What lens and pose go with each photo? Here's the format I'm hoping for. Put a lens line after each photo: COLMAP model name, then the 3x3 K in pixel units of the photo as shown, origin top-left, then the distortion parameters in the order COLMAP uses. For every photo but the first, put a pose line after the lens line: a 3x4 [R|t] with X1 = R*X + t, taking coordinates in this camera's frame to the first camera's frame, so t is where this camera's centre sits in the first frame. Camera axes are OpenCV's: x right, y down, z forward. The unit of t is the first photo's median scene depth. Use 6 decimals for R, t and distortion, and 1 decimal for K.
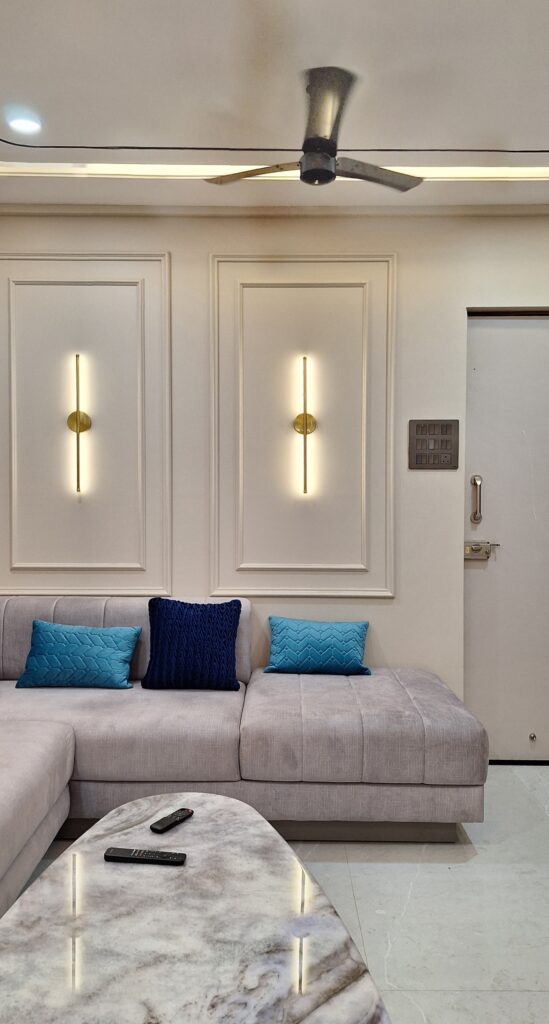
lens RADIAL K [[706.9, 0, 274.5], [0, 706.9, 512.0], [0, 0, 1]] dist [0.063997, -0.094877]
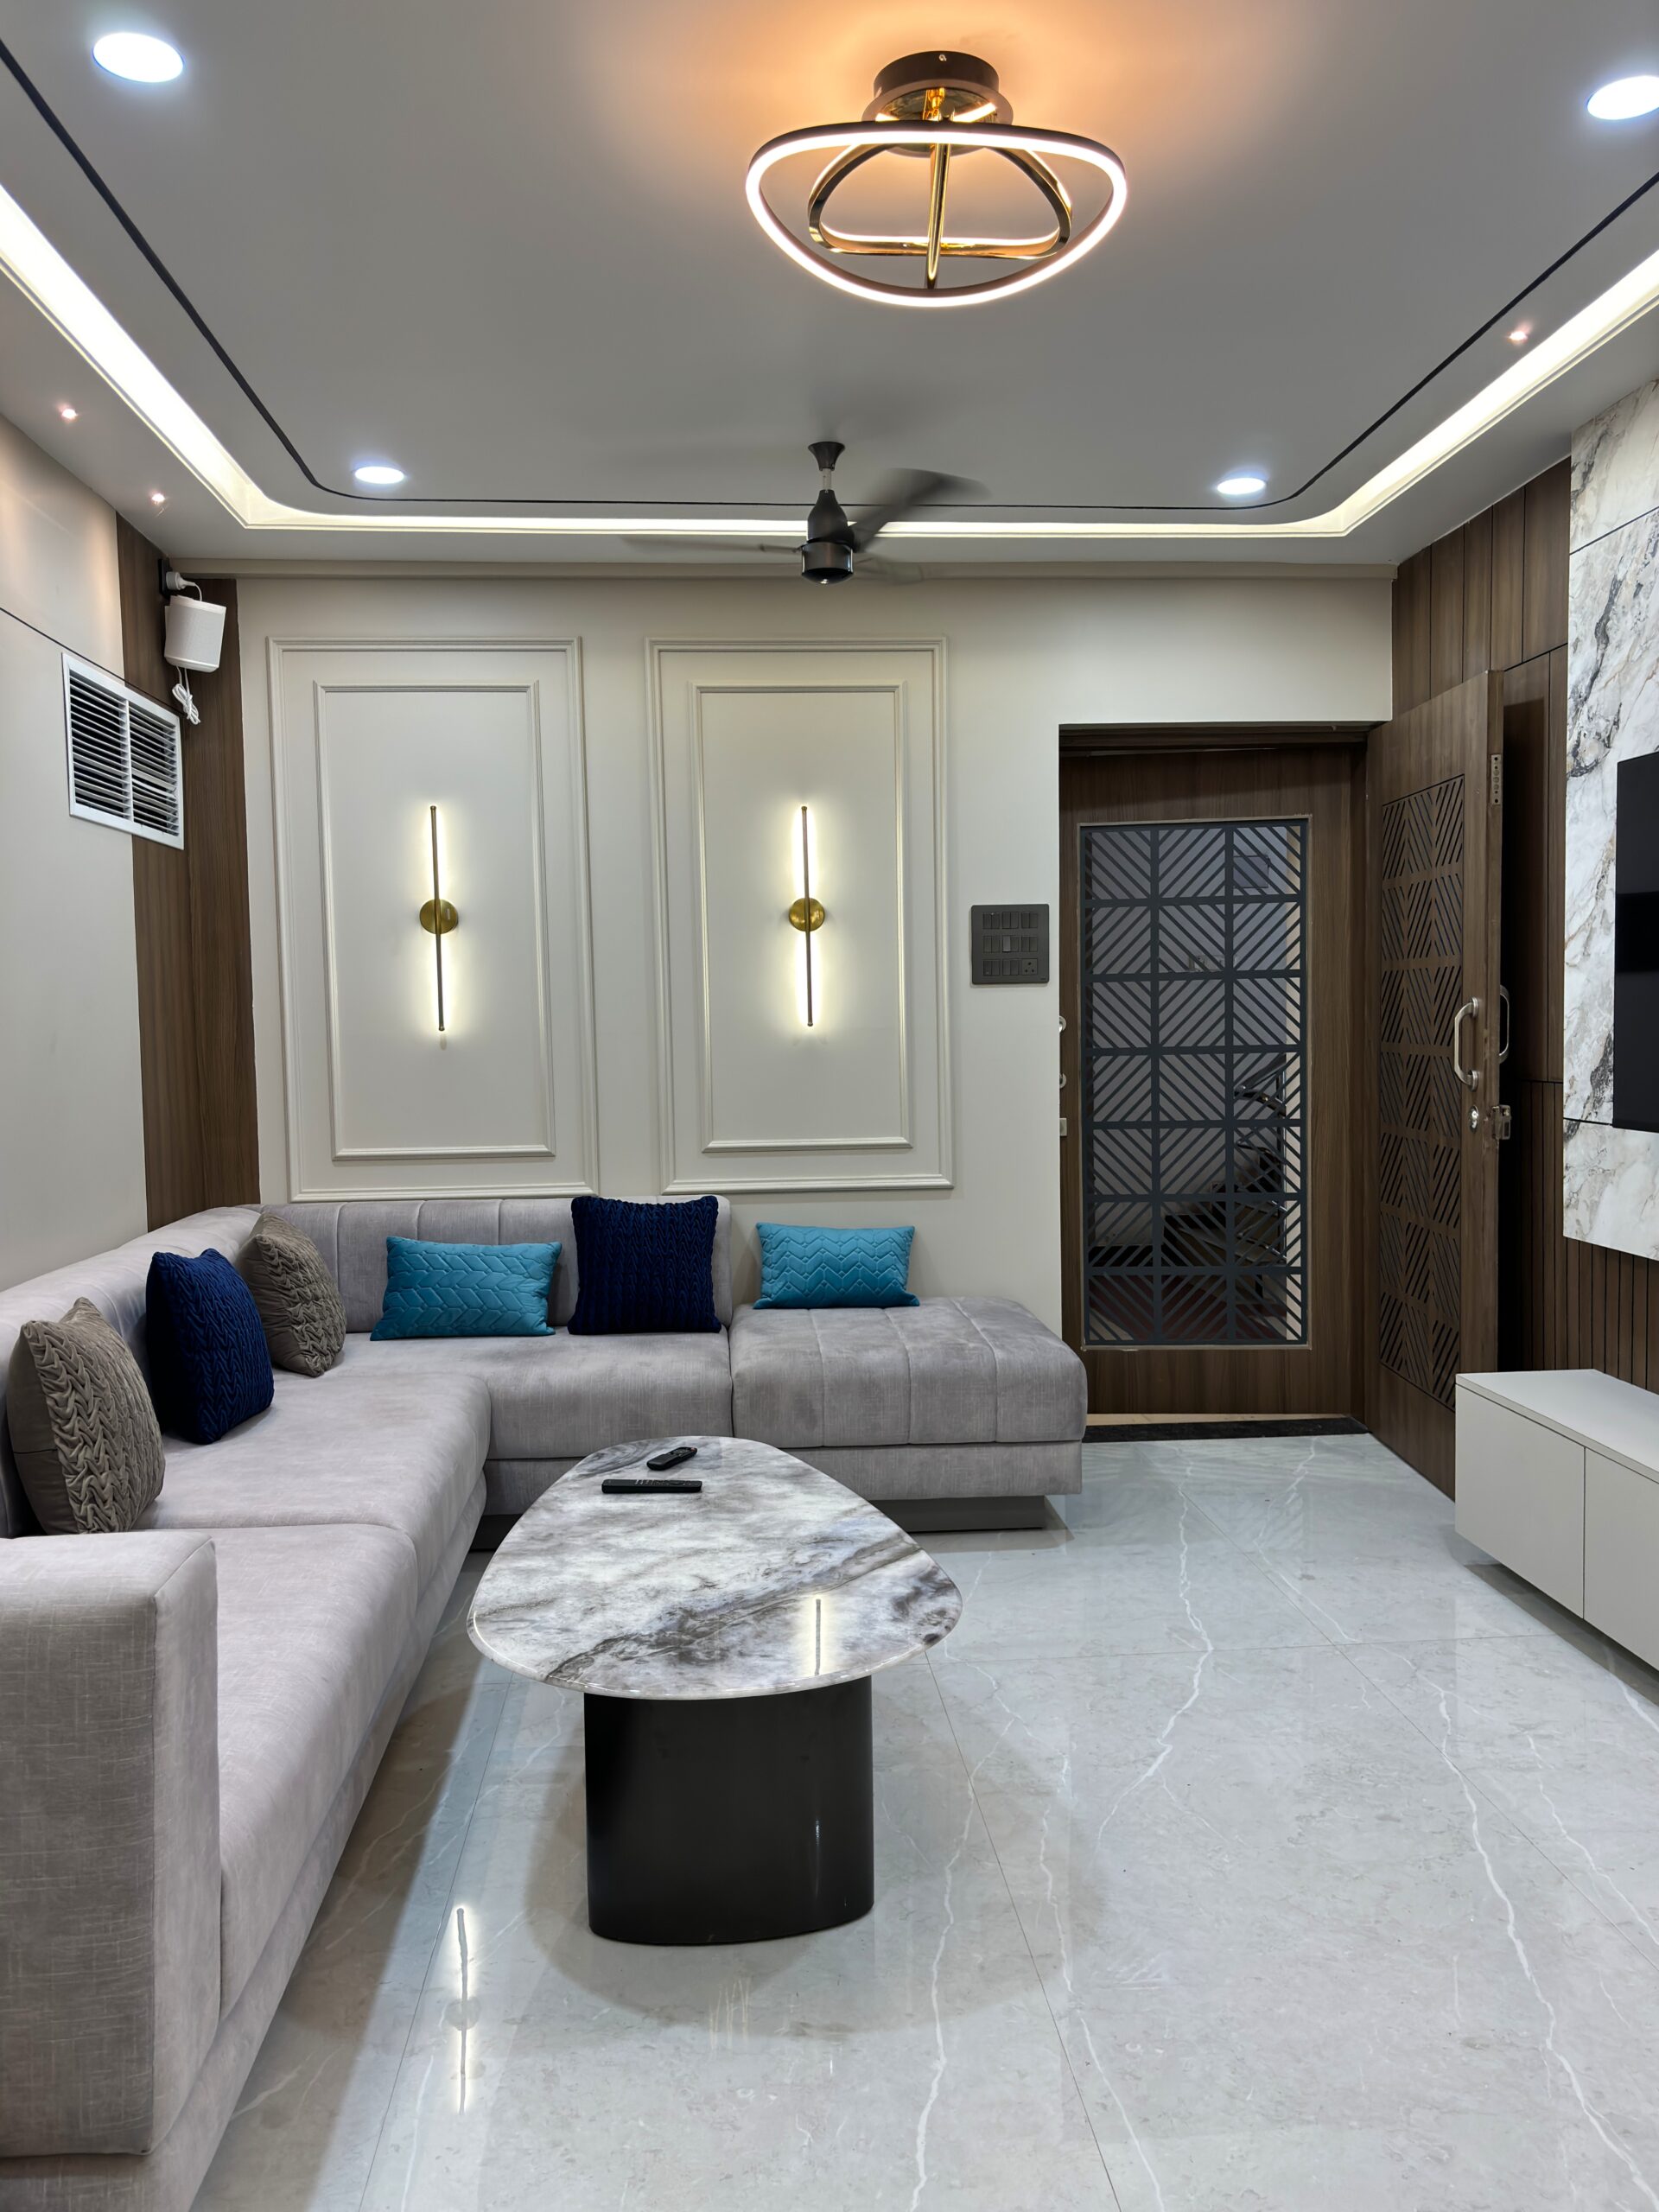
lens RADIAL K [[1661.9, 0, 829.5], [0, 1661.9, 1106.0], [0, 0, 1]] dist [0.002530, 0.000827]
pose [[0.995952, -0.024565, 0.086466, -0.078900], [0.021238, 0.999006, 0.039179, -0.015046], [-0.087342, -0.037184, 0.995484, -0.541985]]
